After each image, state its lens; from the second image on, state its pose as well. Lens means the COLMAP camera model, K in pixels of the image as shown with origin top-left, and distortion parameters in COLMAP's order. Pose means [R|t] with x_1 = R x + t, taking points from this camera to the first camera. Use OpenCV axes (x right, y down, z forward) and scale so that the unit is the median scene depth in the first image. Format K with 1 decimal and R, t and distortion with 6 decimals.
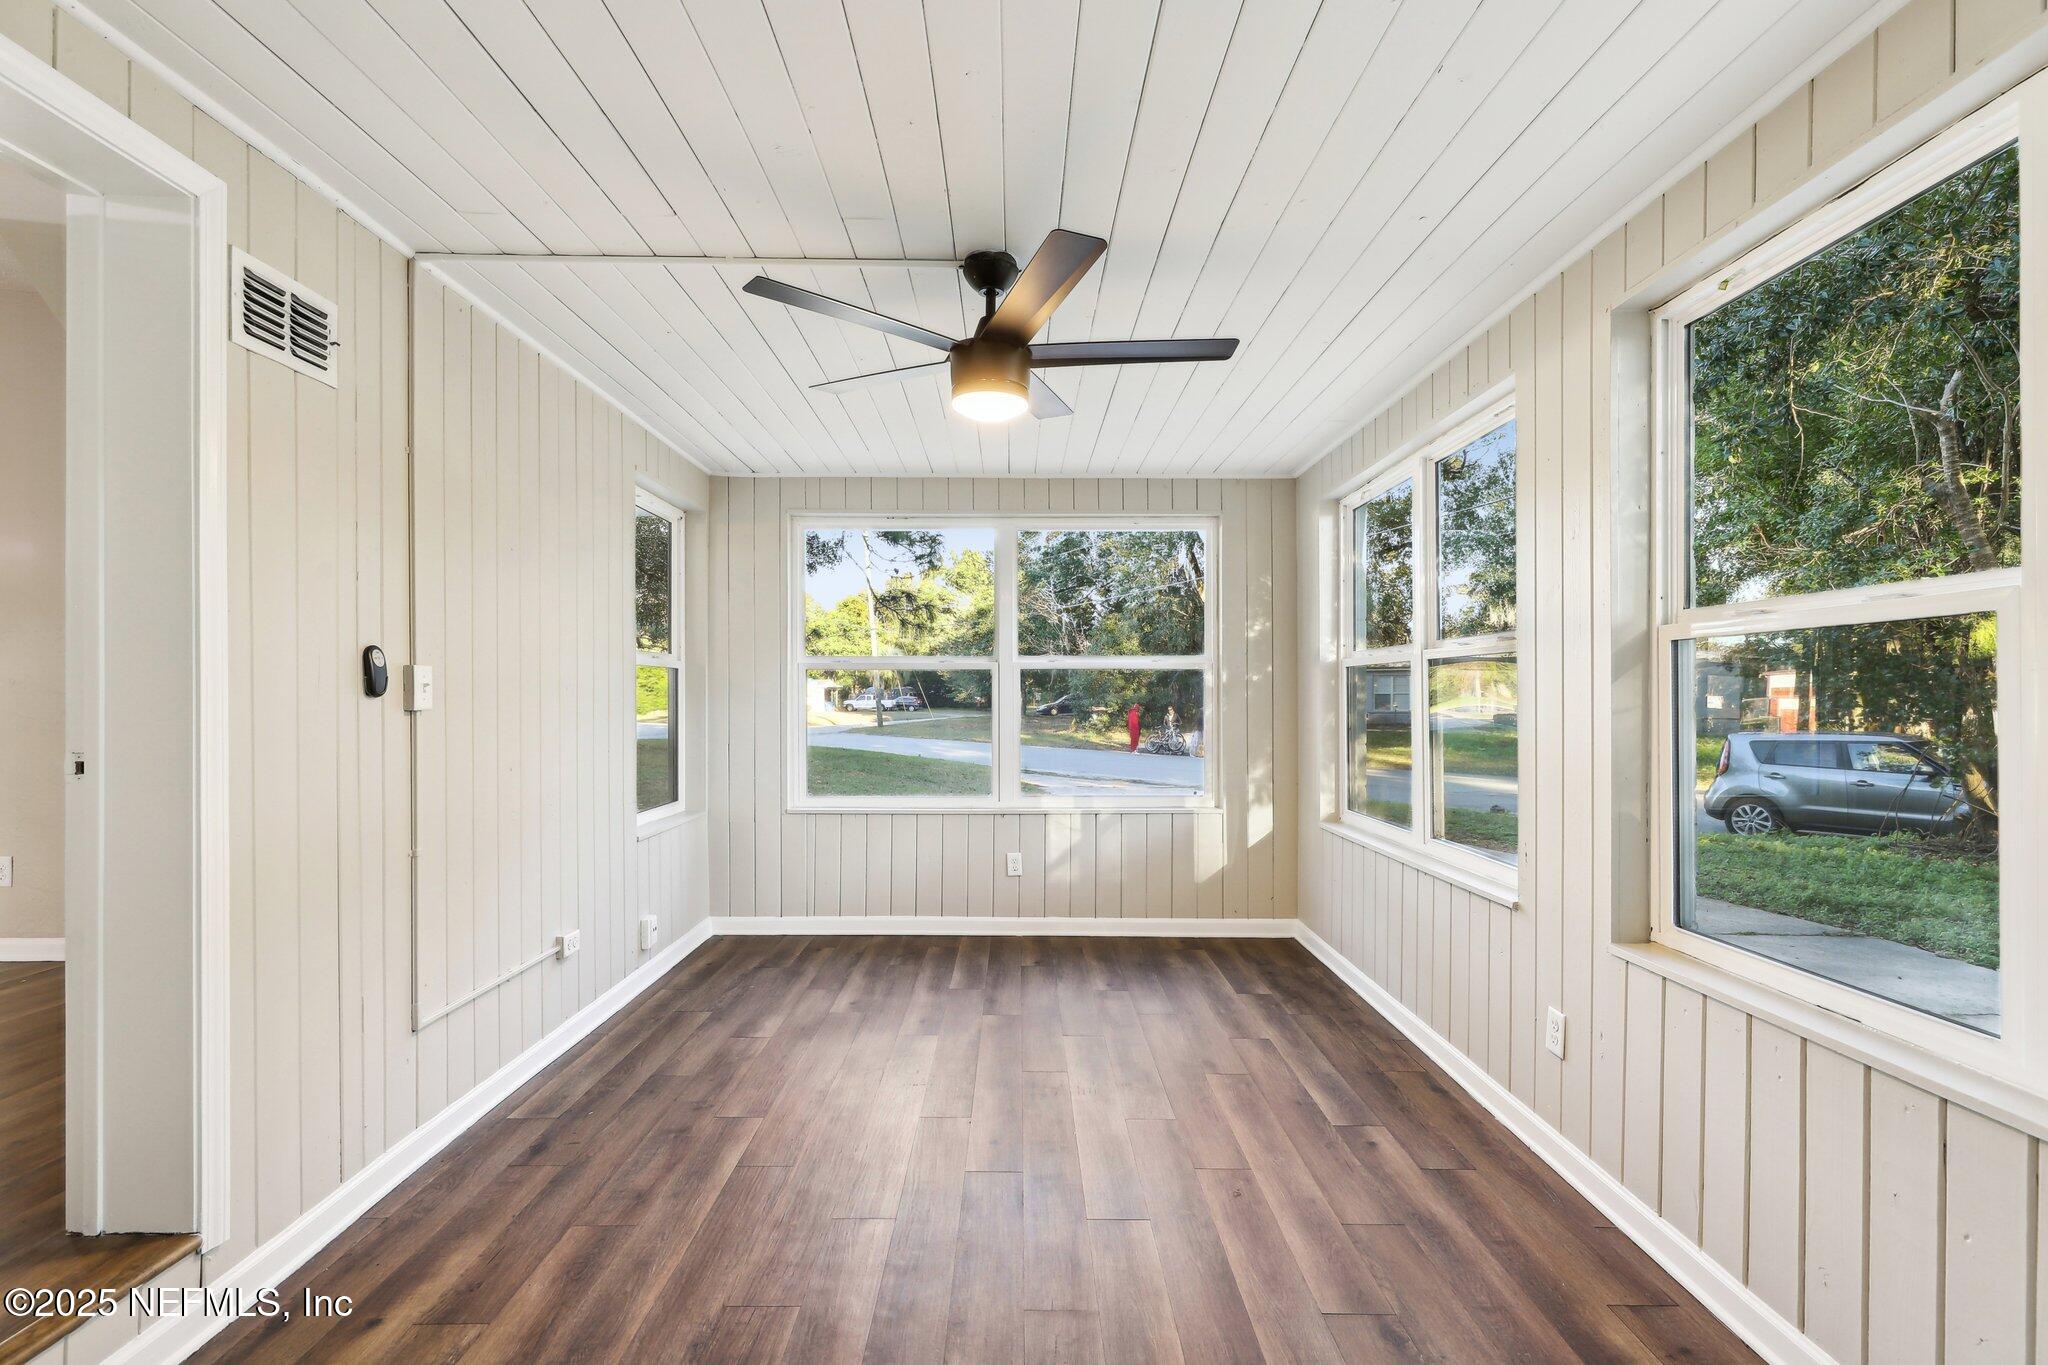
lens RADIAL K [[947.0, 0, 1014.8], [0, 947.0, 695.6], [0, 0, 1]] dist [0.007983, 0.000297]
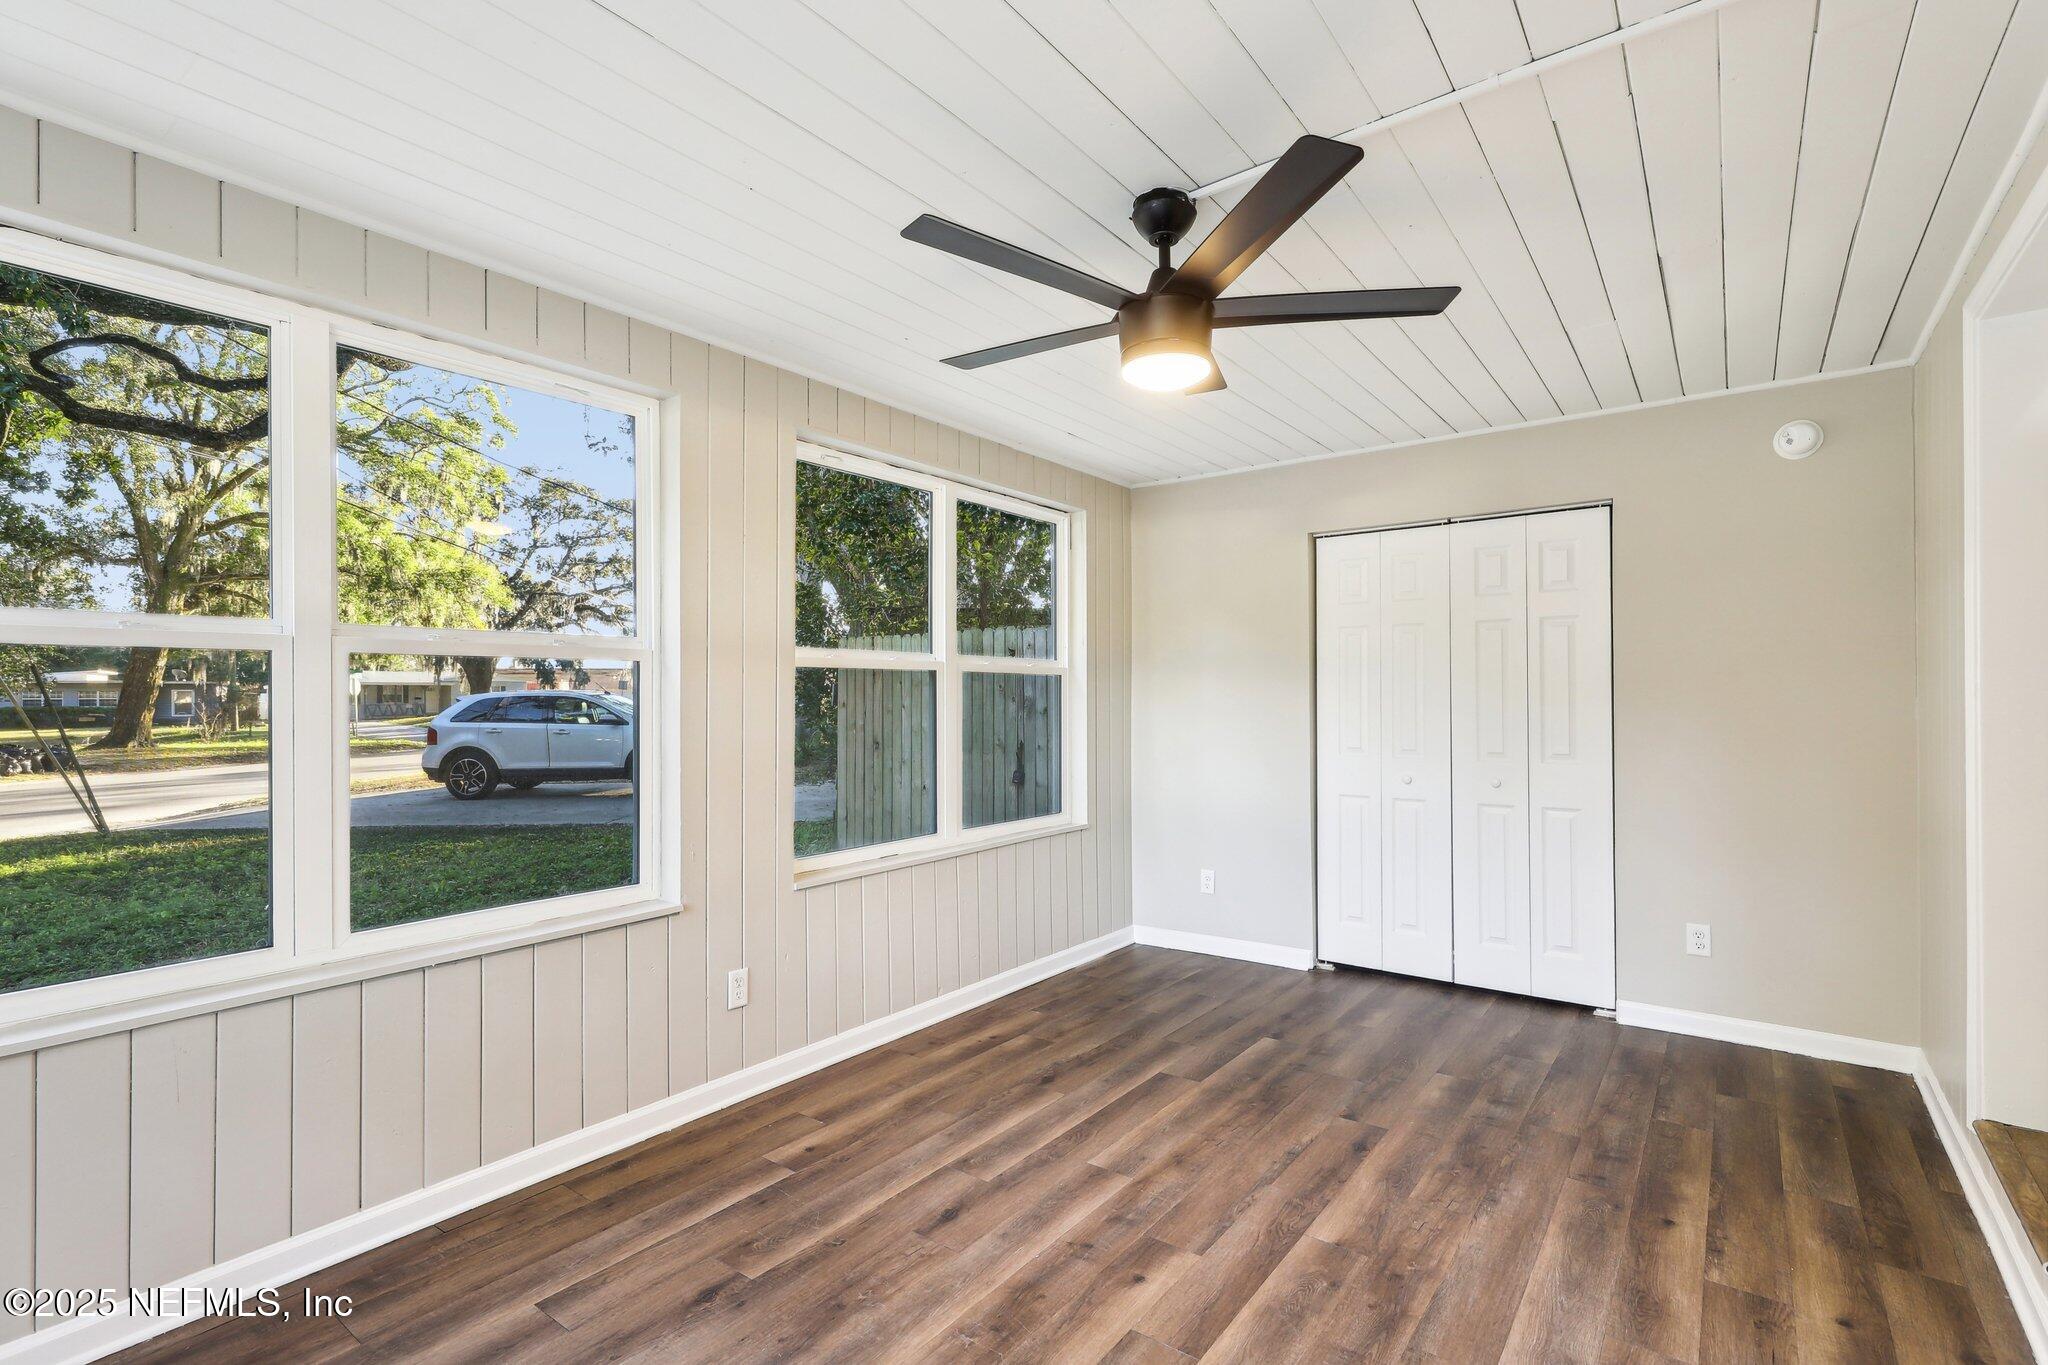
lens RADIAL K [[947.0, 0, 1015.9], [0, 947.0, 686.1], [0, 0, 1]] dist [0.007983, 0.000297]
pose [[-0.792987, 0.003615, 0.609228, -0.454823], [-0.000264, 0.999980, -0.006278, -0.019247], [-0.609239, -0.005139, -0.792970, 1.813936]]
